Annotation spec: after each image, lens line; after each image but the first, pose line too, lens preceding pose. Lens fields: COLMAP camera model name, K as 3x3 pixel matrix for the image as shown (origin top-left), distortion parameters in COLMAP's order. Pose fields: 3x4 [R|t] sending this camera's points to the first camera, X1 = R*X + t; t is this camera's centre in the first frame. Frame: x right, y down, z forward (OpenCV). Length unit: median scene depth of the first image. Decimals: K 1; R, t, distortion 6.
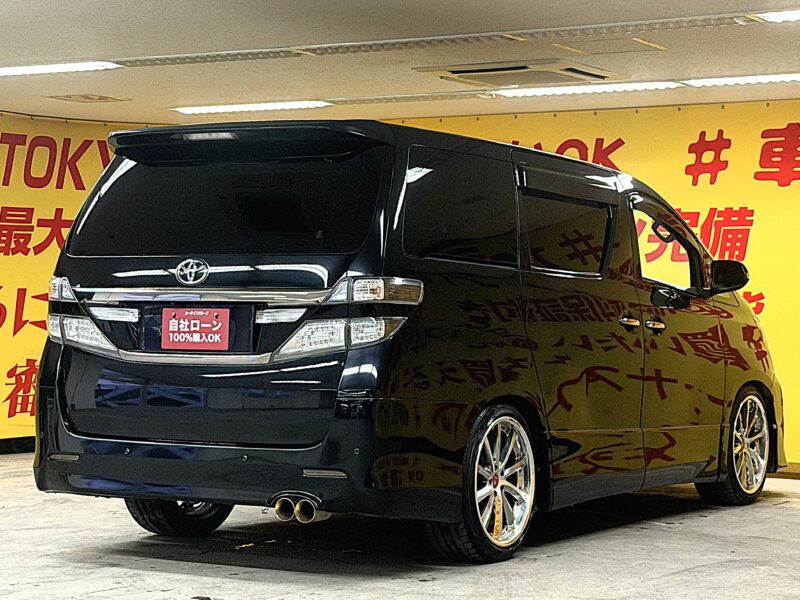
lens RADIAL K [[1793.3, 0, 405.7], [0, 1793.3, 296.9], [0, 0, 1]] dist [0.138844, 0.000000]
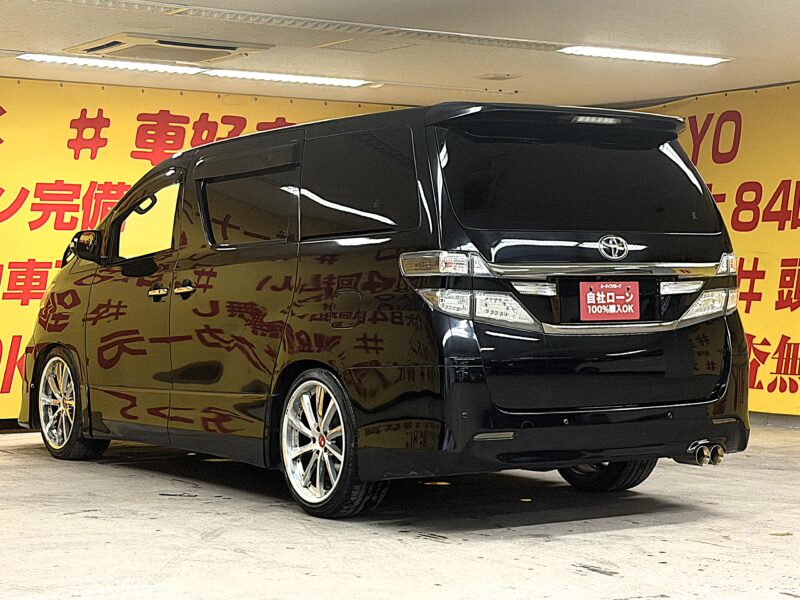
lens RADIAL K [[1618.8, 0, 405.4], [0, 1618.8, 299.6], [0, 0, 1]] dist [0.126747, 0.000000]
pose [[0.452879, -0.026043, 0.891191, -1.029622], [0.001692, 0.999597, 0.028351, -0.010597], [-0.891570, -0.011331, 0.452741, 0.666652]]
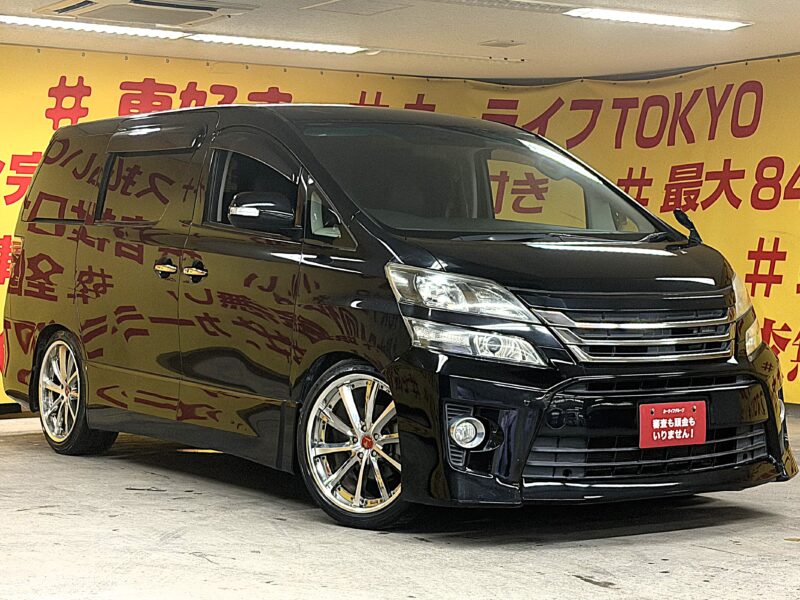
lens RADIAL K [[1656.6, 0, 396.0], [0, 1656.6, 301.4], [0, 0, 1]] dist [0.147206, 0.000000]
pose [[0.465876, -0.034339, 0.884183, -0.972730], [-0.003261, 0.999173, 0.040523, -0.008273], [-0.884844, -0.021762, 0.465379, 0.677397]]
